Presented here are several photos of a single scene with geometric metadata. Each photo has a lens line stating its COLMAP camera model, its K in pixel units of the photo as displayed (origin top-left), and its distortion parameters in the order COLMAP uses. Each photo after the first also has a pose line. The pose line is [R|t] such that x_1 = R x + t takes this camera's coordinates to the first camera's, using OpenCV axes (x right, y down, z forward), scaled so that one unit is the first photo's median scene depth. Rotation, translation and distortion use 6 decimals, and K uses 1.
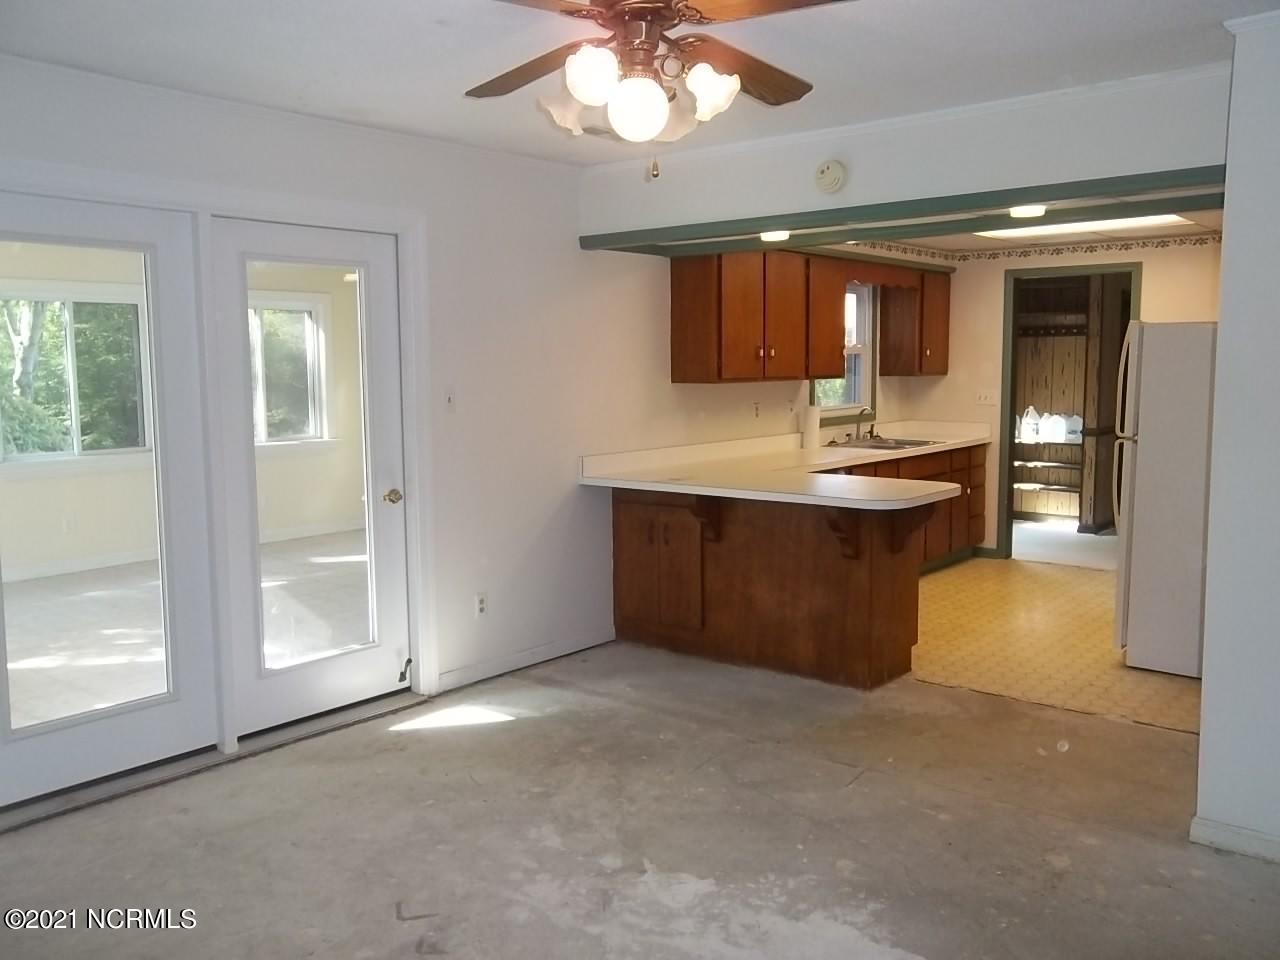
lens RADIAL K [[1088.4, 0, 642.5], [0, 1088.4, 477.9], [0, 0, 1]] dist [-0.009434, 0.041762]
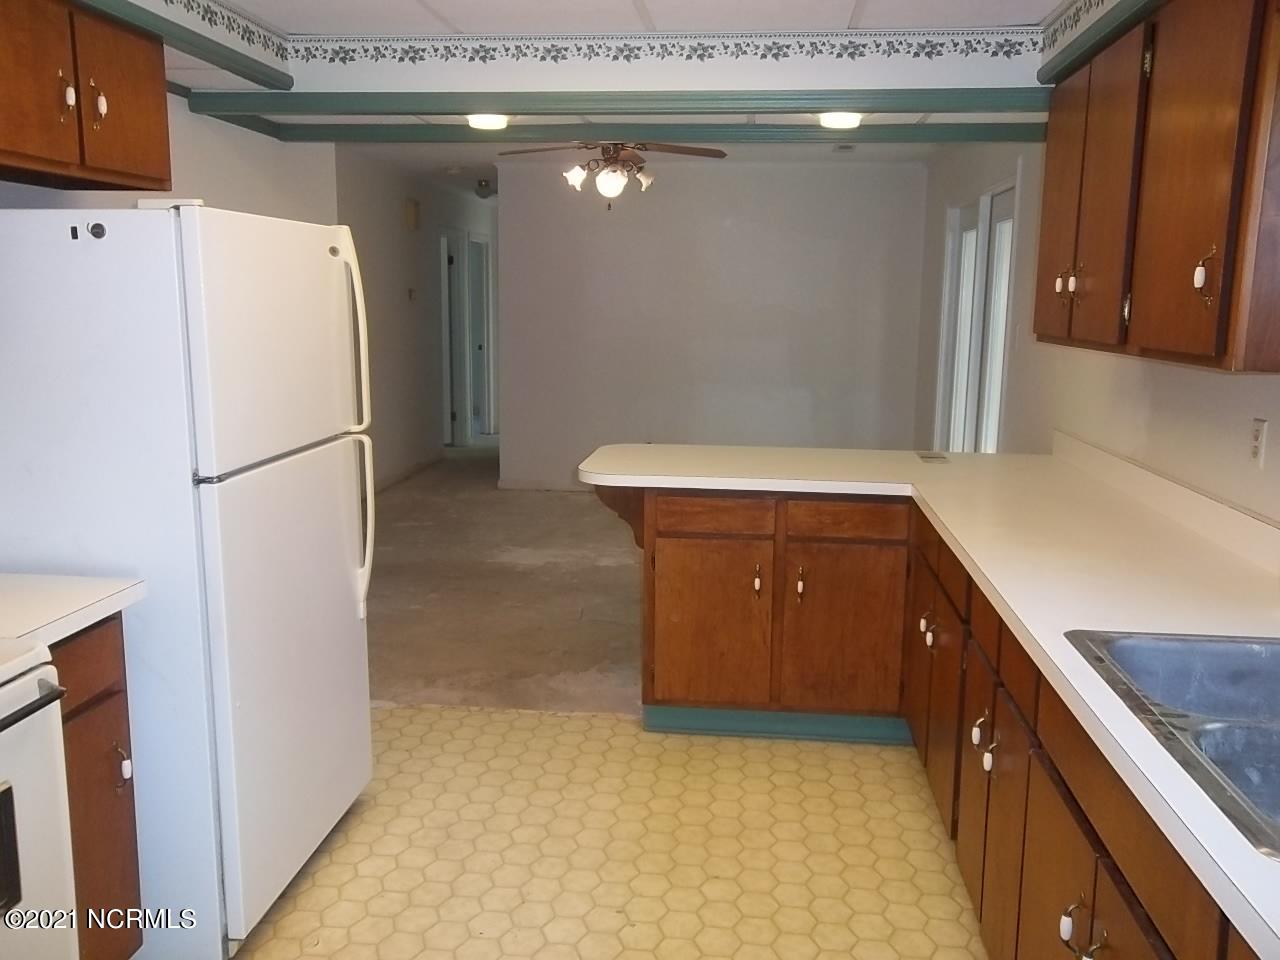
lens RADIAL K [[1088.4, 0, 642.5], [0, 1088.4, 477.9], [0, 0, 1]] dist [-0.009434, 0.041762]
pose [[-0.835856, 0.089110, -0.541668, 0.787520], [-0.063553, 0.964394, 0.256721, -0.214784], [0.545258, 0.249007, -0.800431, 1.936575]]
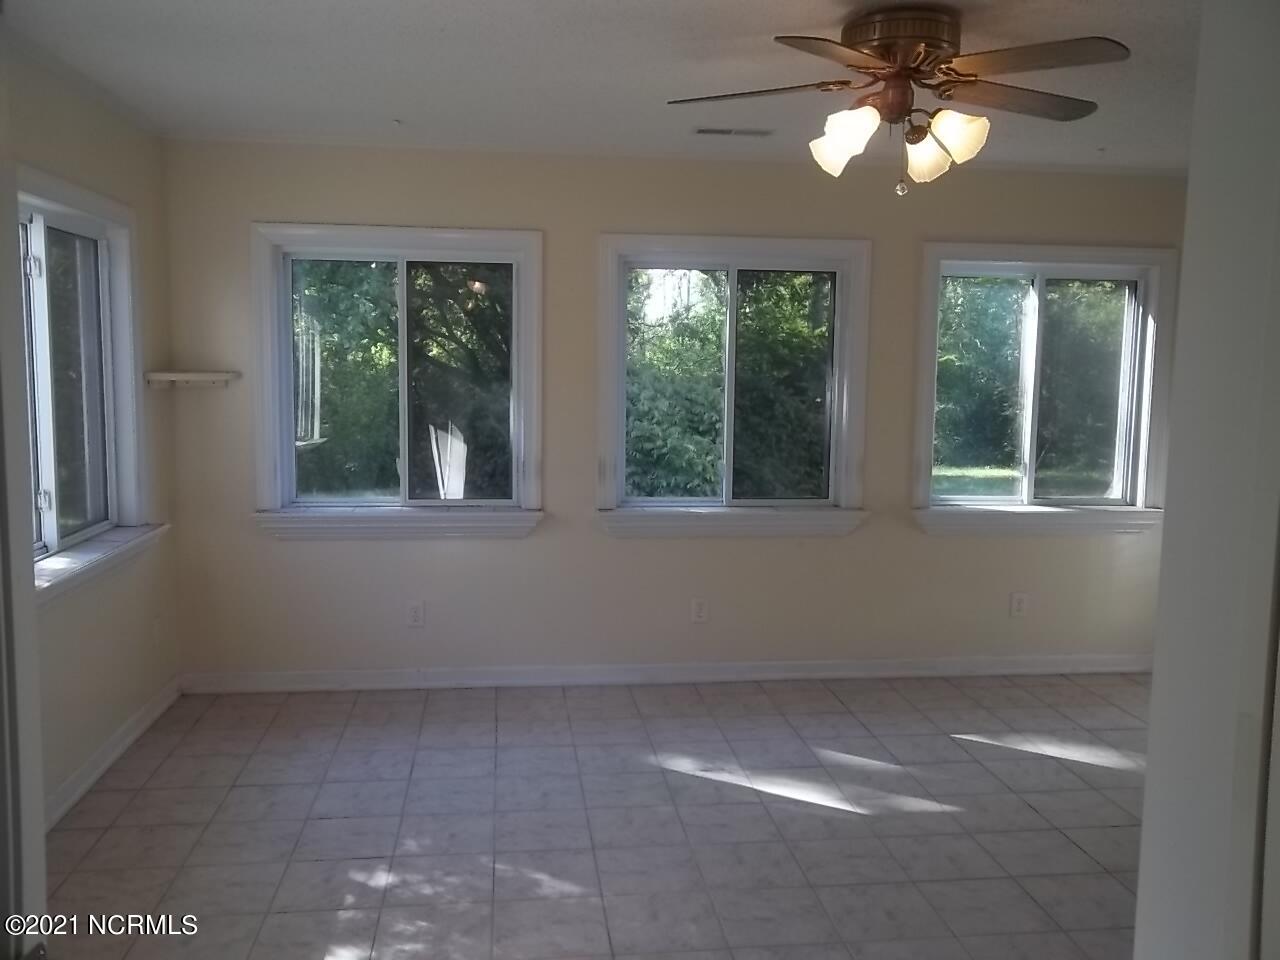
lens RADIAL K [[1088.4, 0, 642.5], [0, 1088.4, 477.9], [0, 0, 1]] dist [-0.009434, 0.041762]
pose [[0.725632, 0.093095, -0.681757, -0.210636], [-0.094749, 0.994886, 0.035007, -0.106445], [0.681529, 0.039194, 0.730741, 0.929027]]
